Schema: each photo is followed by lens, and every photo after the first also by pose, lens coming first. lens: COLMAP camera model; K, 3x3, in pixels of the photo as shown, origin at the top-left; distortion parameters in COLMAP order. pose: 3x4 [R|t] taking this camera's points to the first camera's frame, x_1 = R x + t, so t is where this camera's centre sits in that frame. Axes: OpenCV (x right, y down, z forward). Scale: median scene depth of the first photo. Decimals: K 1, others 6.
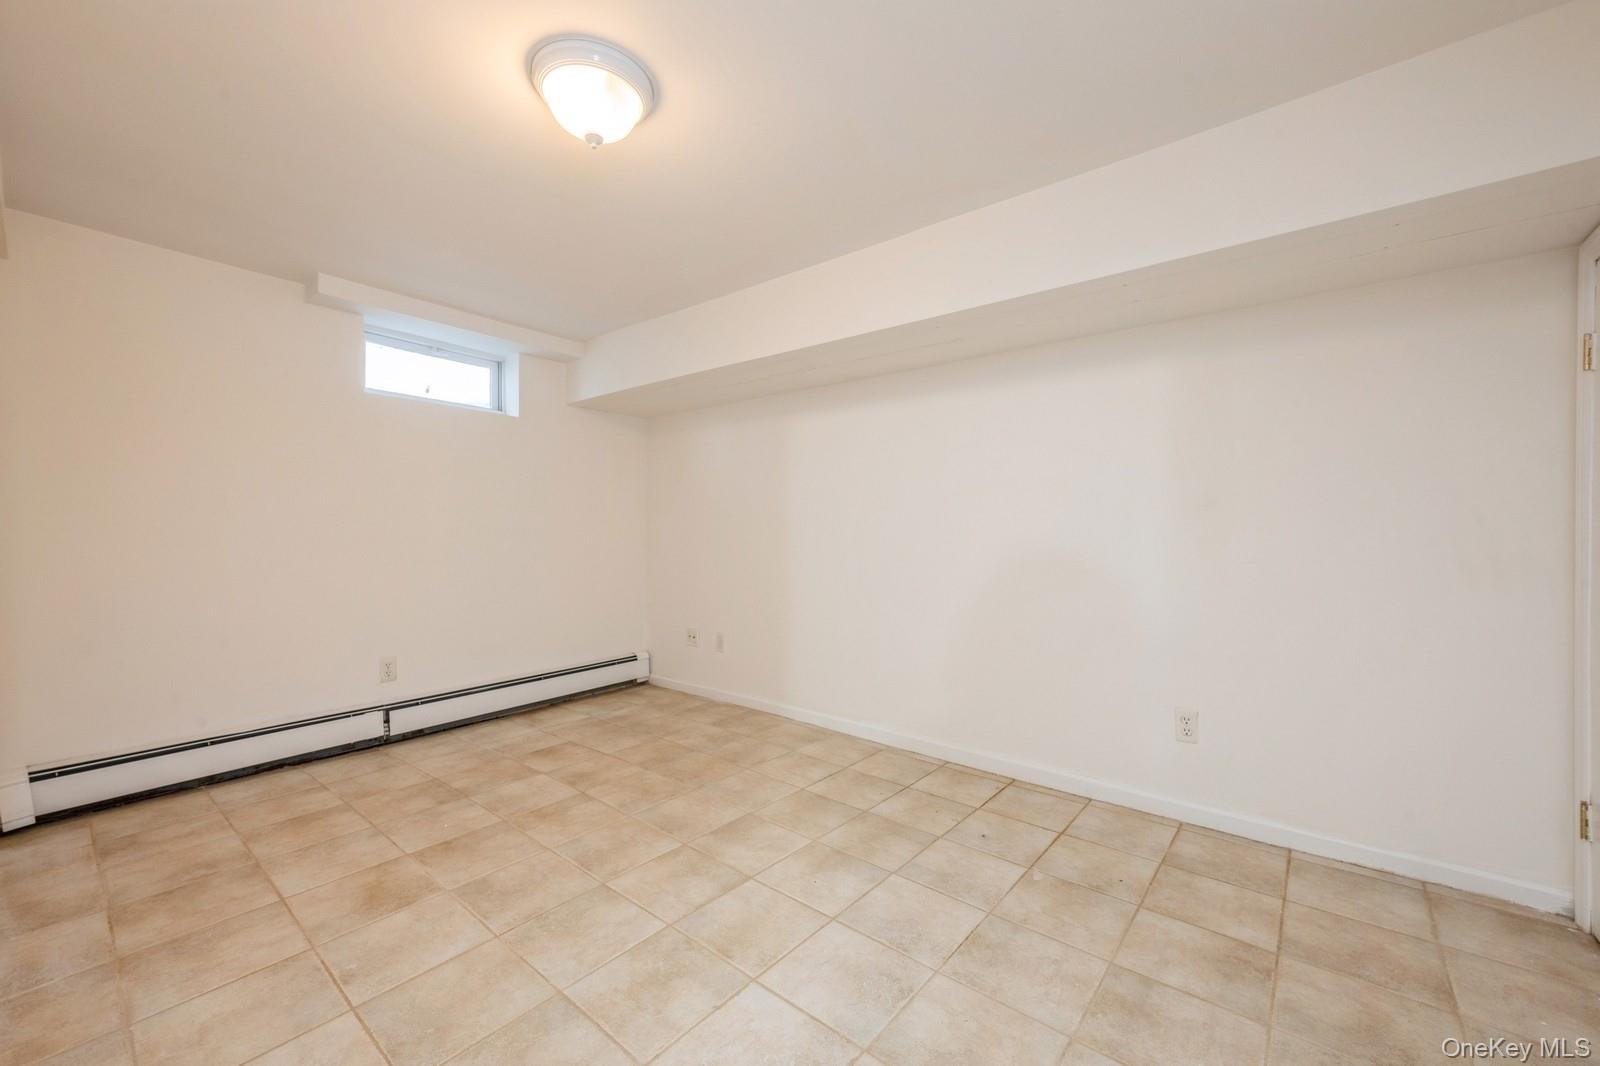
lens RADIAL K [[641.0, 0, 800.3], [0, 641.0, 533.4], [0, 0, 1]] dist [0.005037, -0.000623]
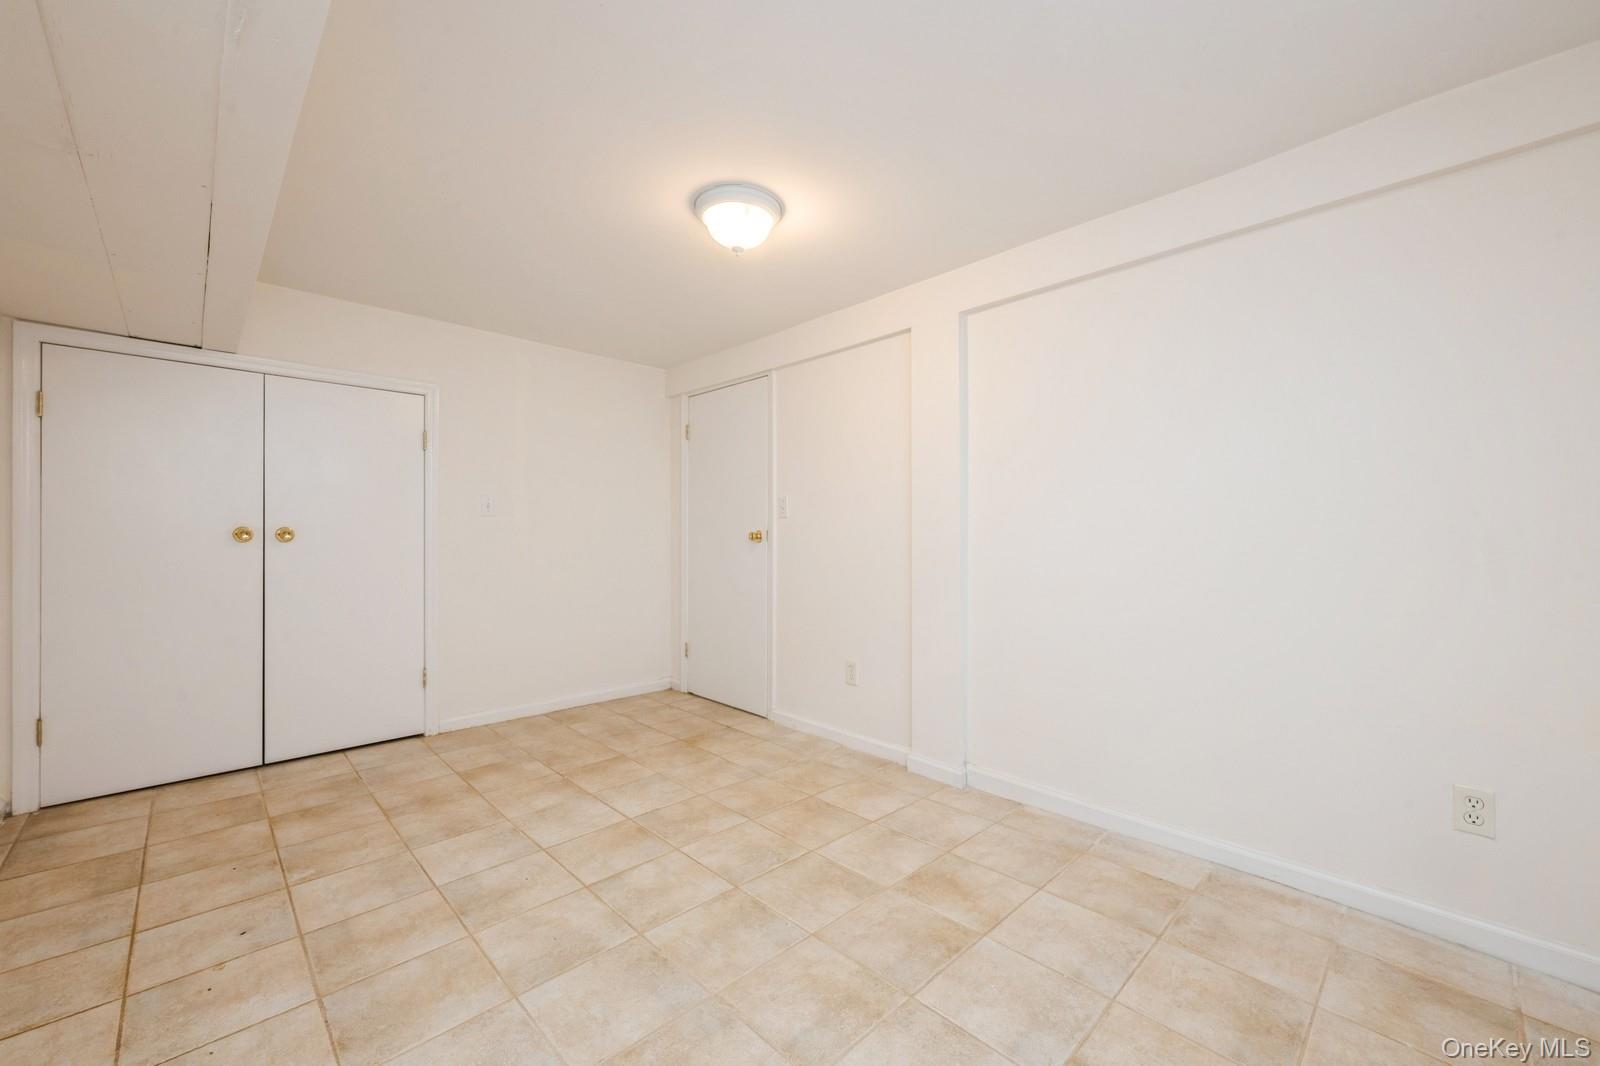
lens RADIAL K [[641.0, 0, 798.8], [0, 641.0, 534.0], [0, 0, 1]] dist [0.005037, -0.000623]
pose [[-0.994161, -0.007662, 0.107637, -0.516084], [-0.007845, 0.999968, -0.001280, 0.007833], [-0.107624, -0.002117, -0.994189, 2.012224]]
